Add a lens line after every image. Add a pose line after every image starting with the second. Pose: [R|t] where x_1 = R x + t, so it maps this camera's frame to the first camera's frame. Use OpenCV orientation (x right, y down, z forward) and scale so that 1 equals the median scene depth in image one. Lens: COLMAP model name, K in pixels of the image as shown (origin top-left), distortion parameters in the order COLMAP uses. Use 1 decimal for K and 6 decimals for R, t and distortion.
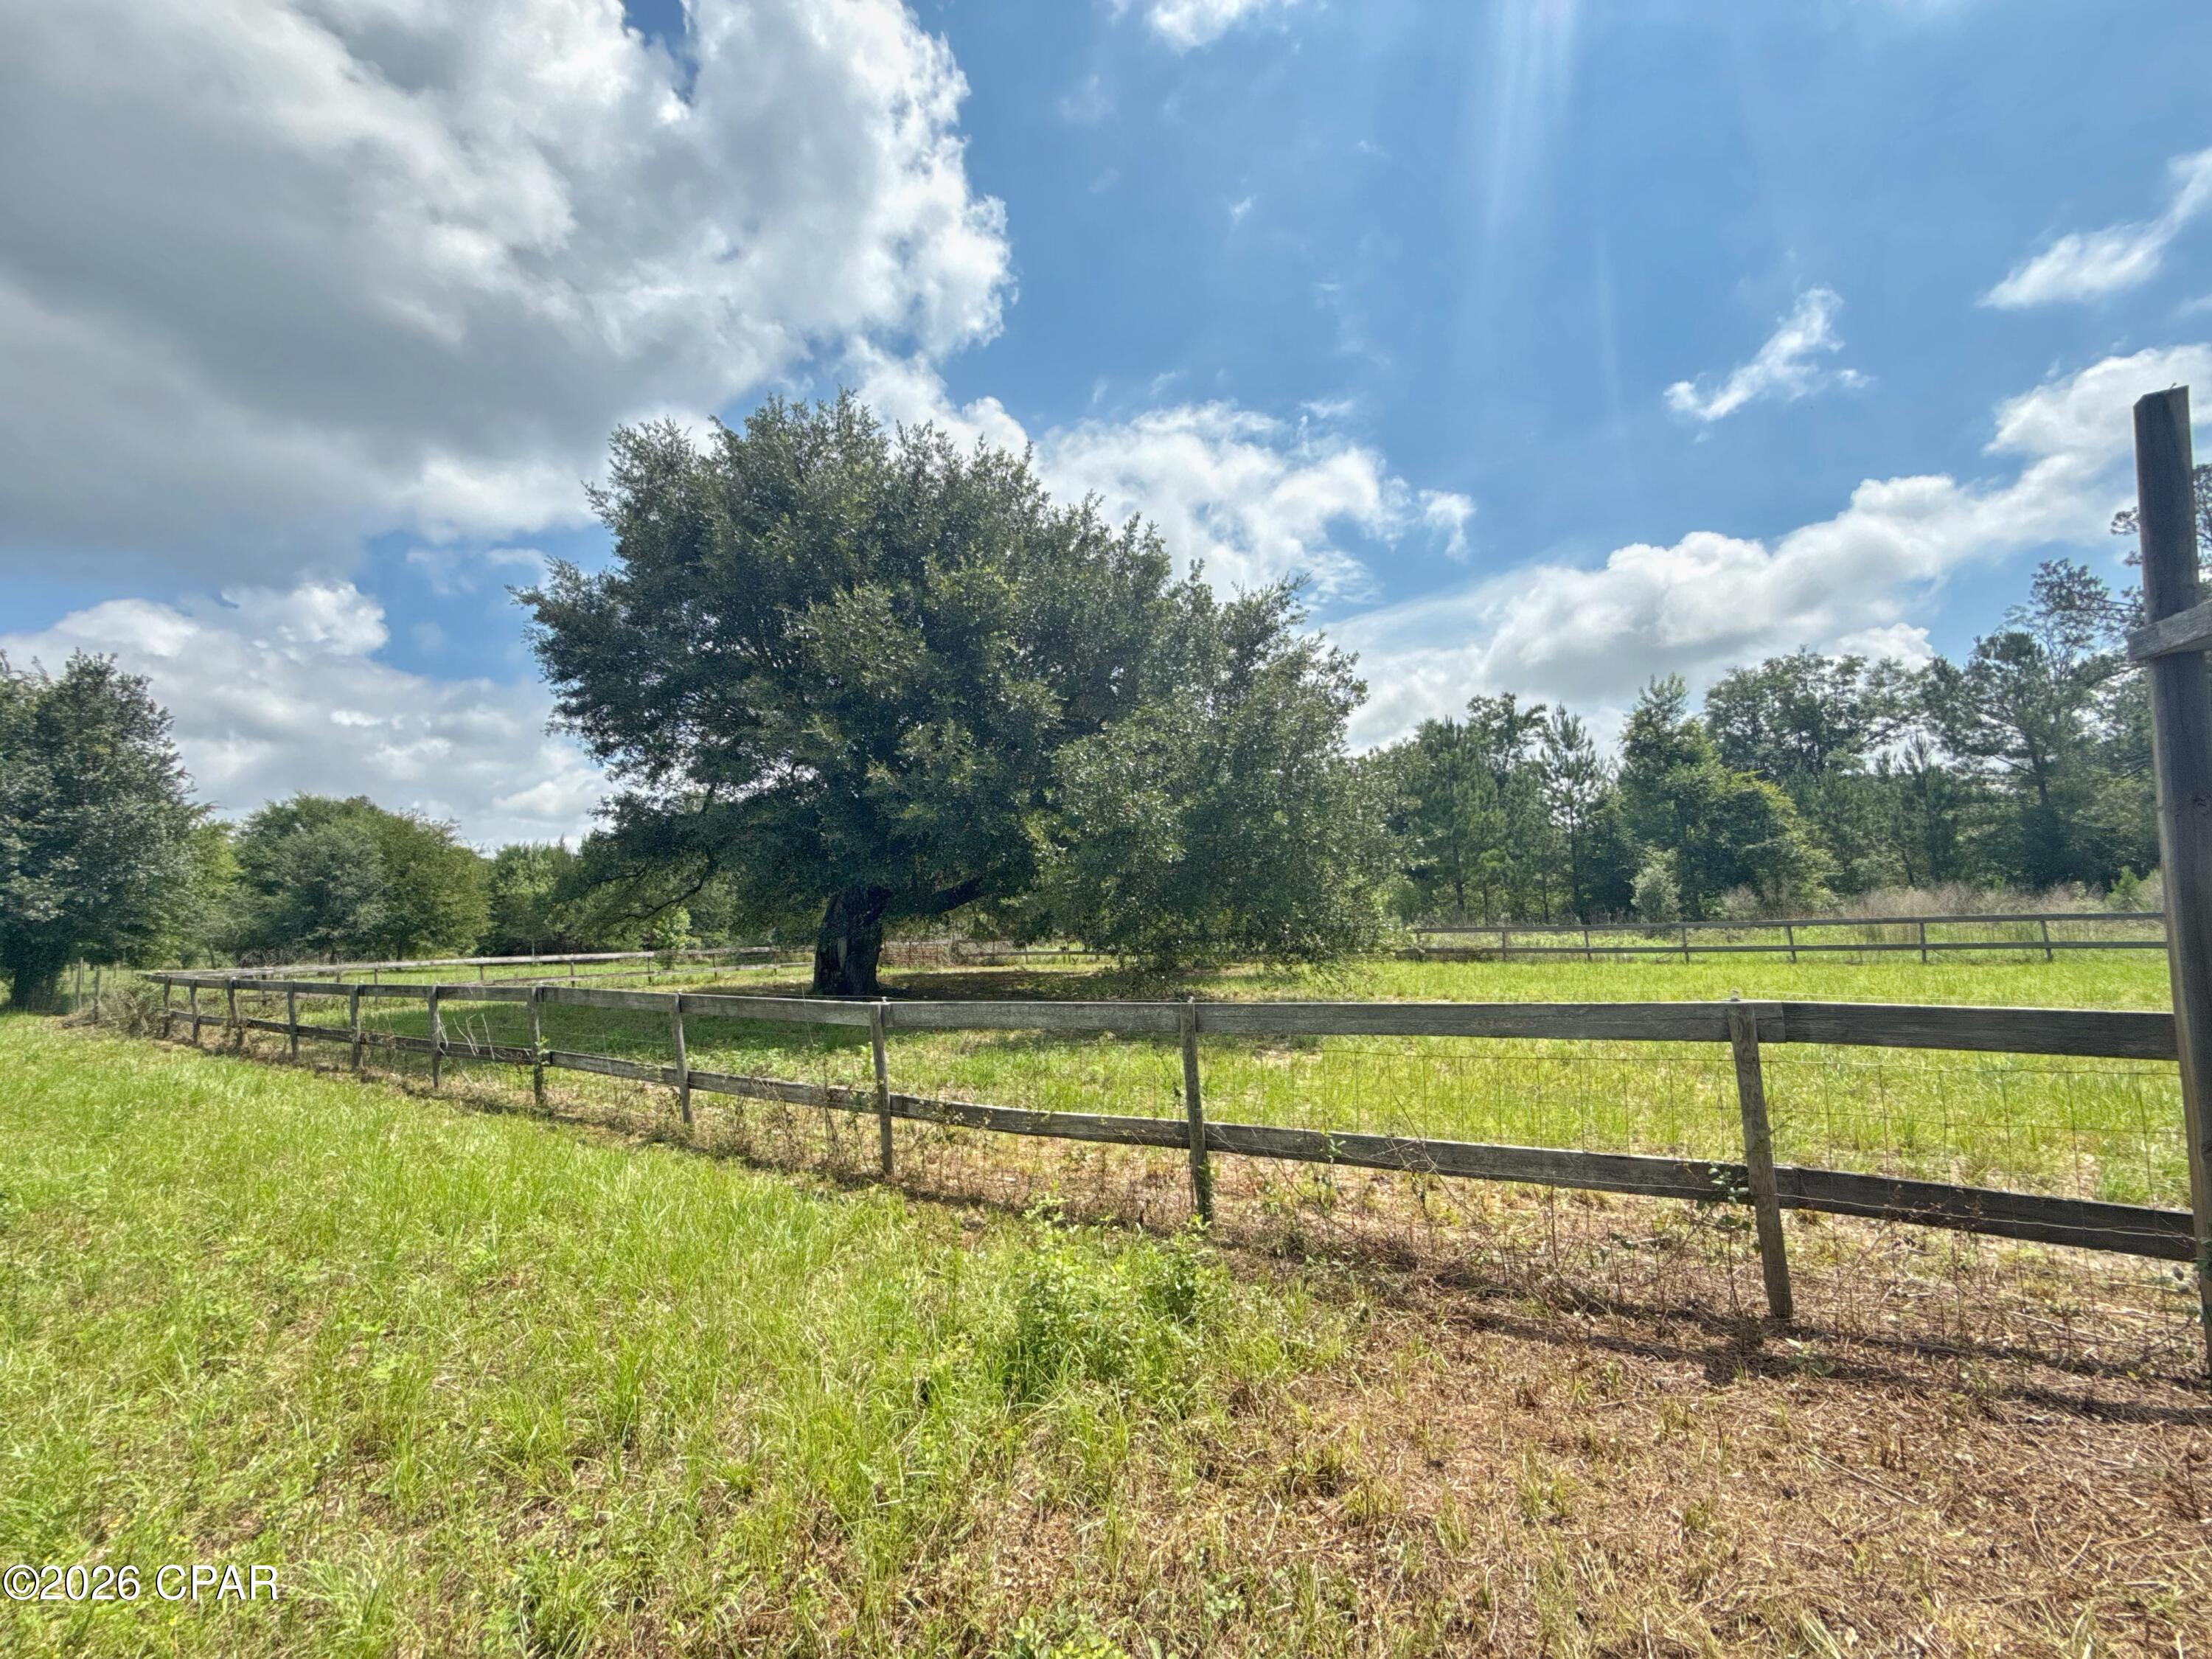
lens RADIAL K [[879.6, 0, 1112.6], [0, 879.6, 830.0], [0, 0, 1]] dist [-0.001299, 0.000846]
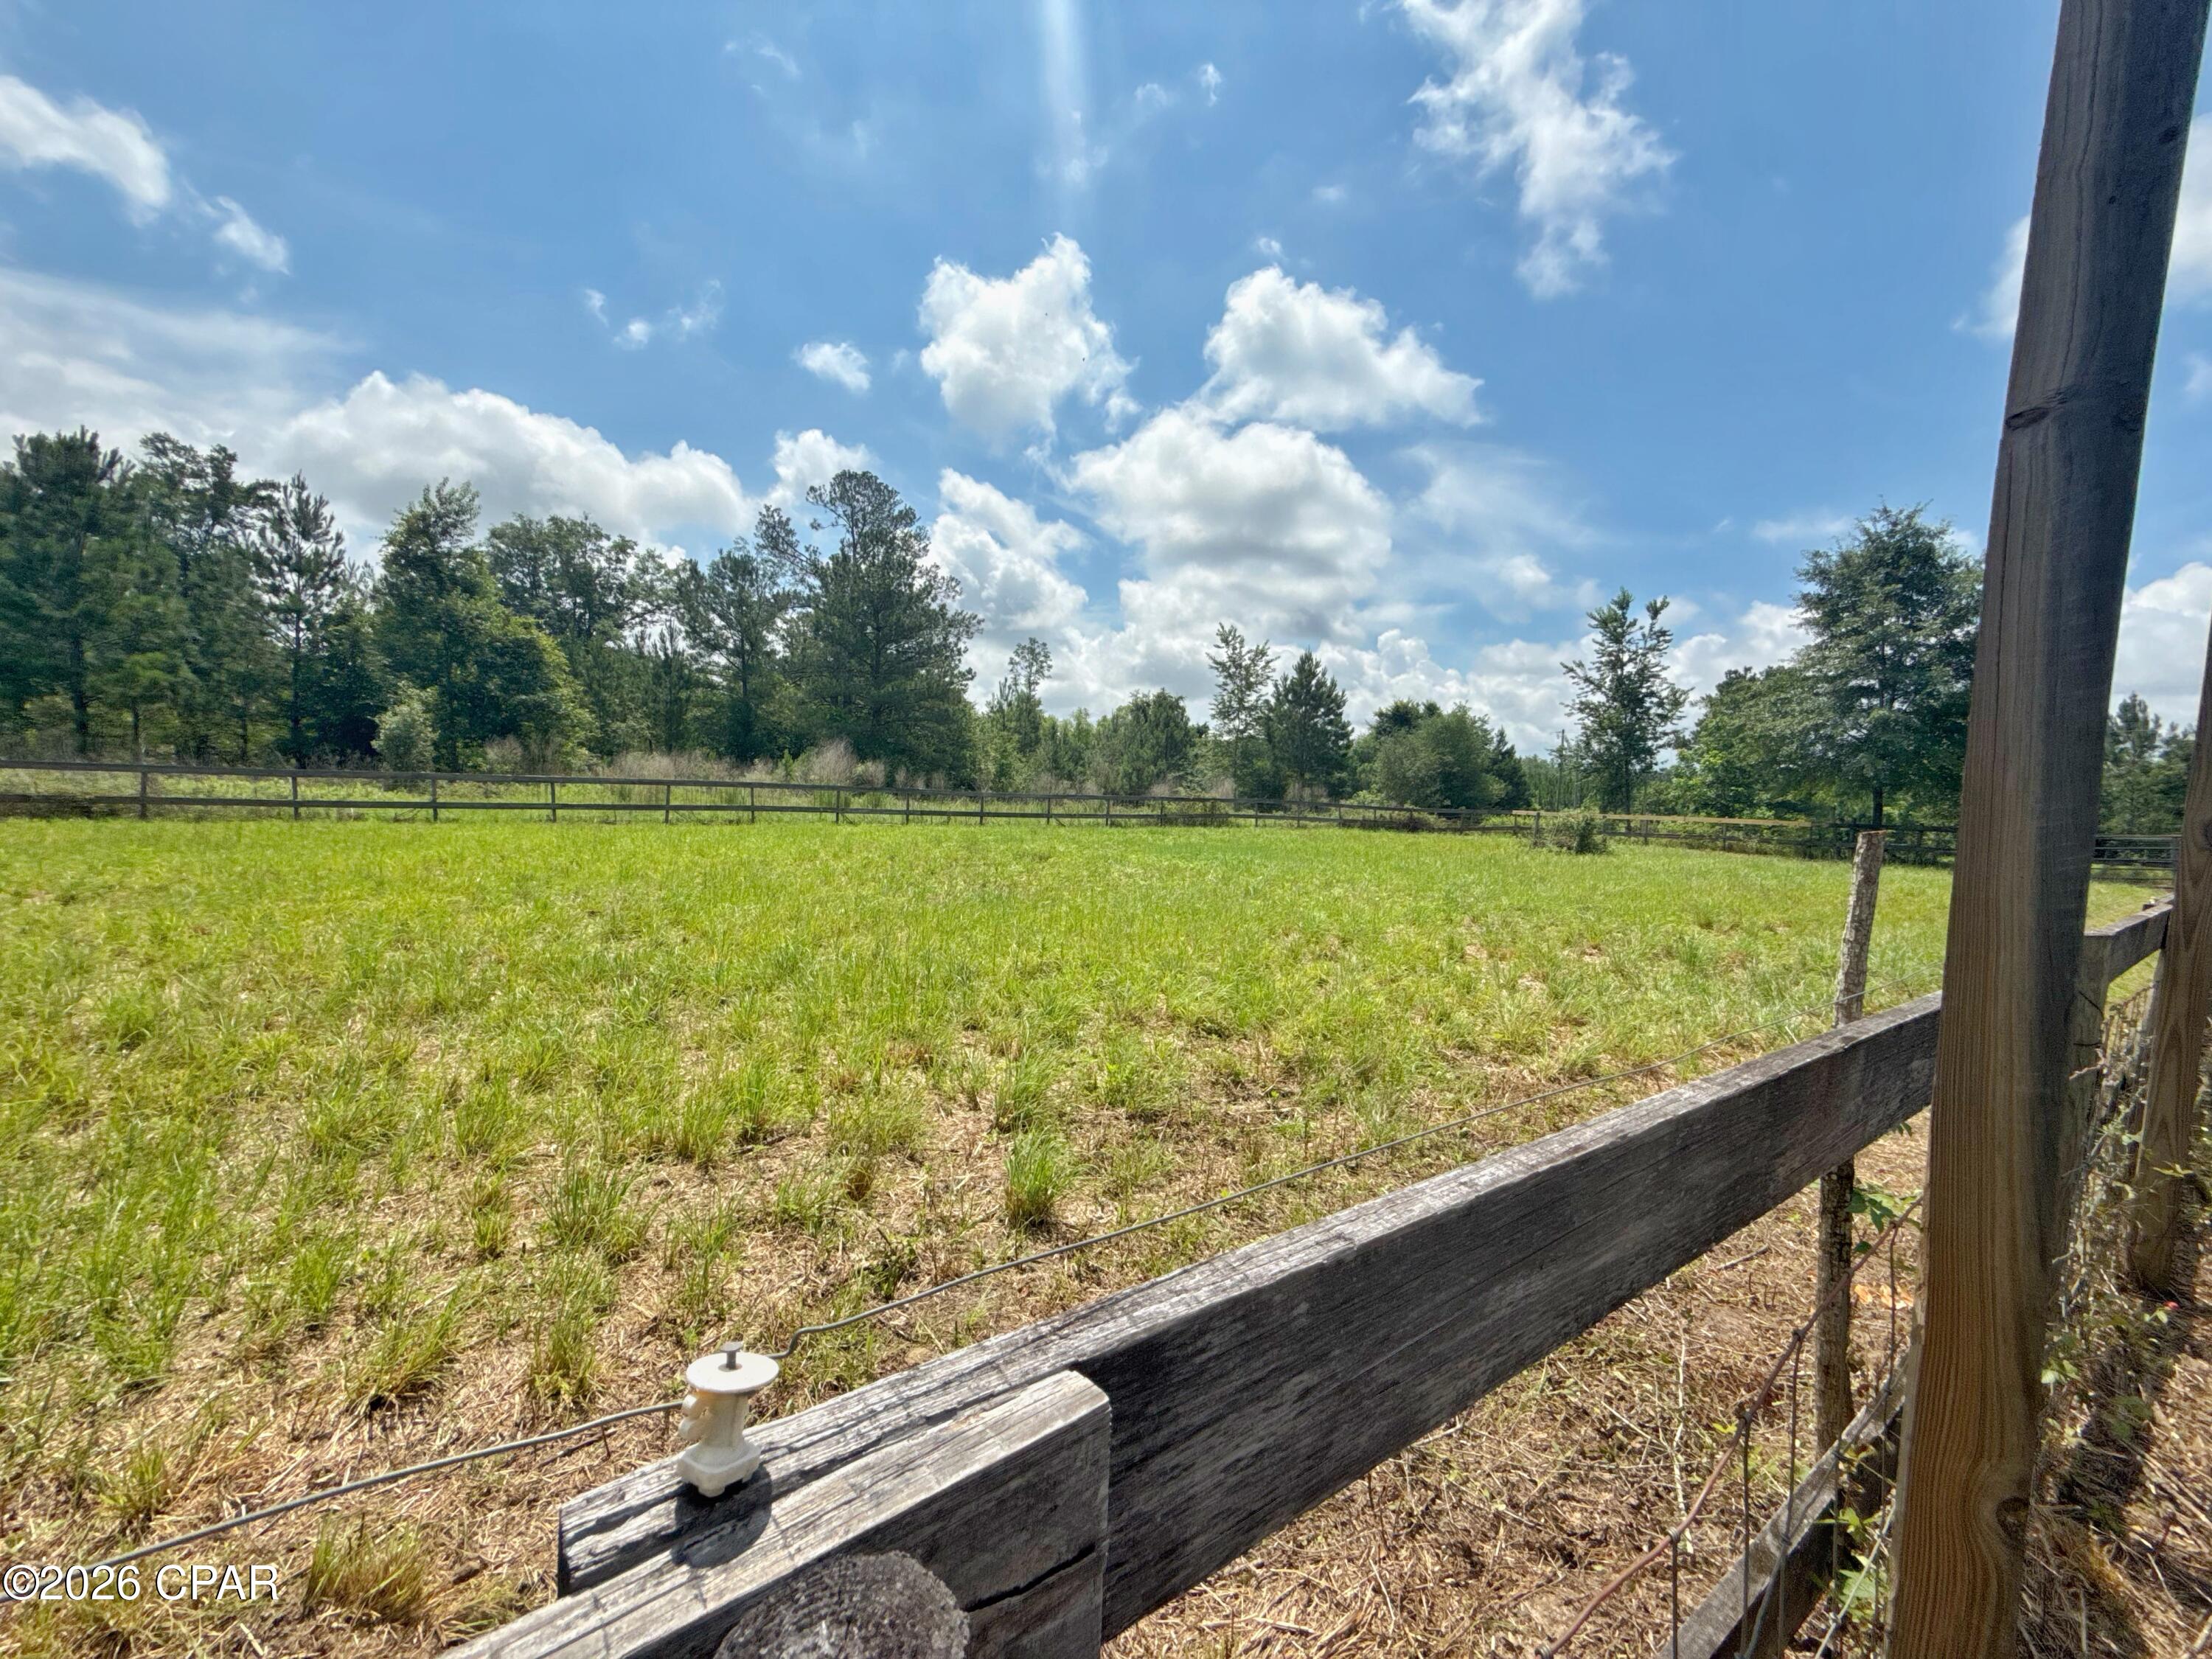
lens RADIAL K [[879.6, 0, 1074.6], [0, 879.6, 826.1], [0, 0, 1]] dist [-0.001299, 0.000846]
pose [[0.362436, -0.000751, 0.932008, 0.088627], [-0.147732, 0.987311, 0.058246, 0.016169], [-0.920226, -0.158798, 0.357726, 0.131520]]
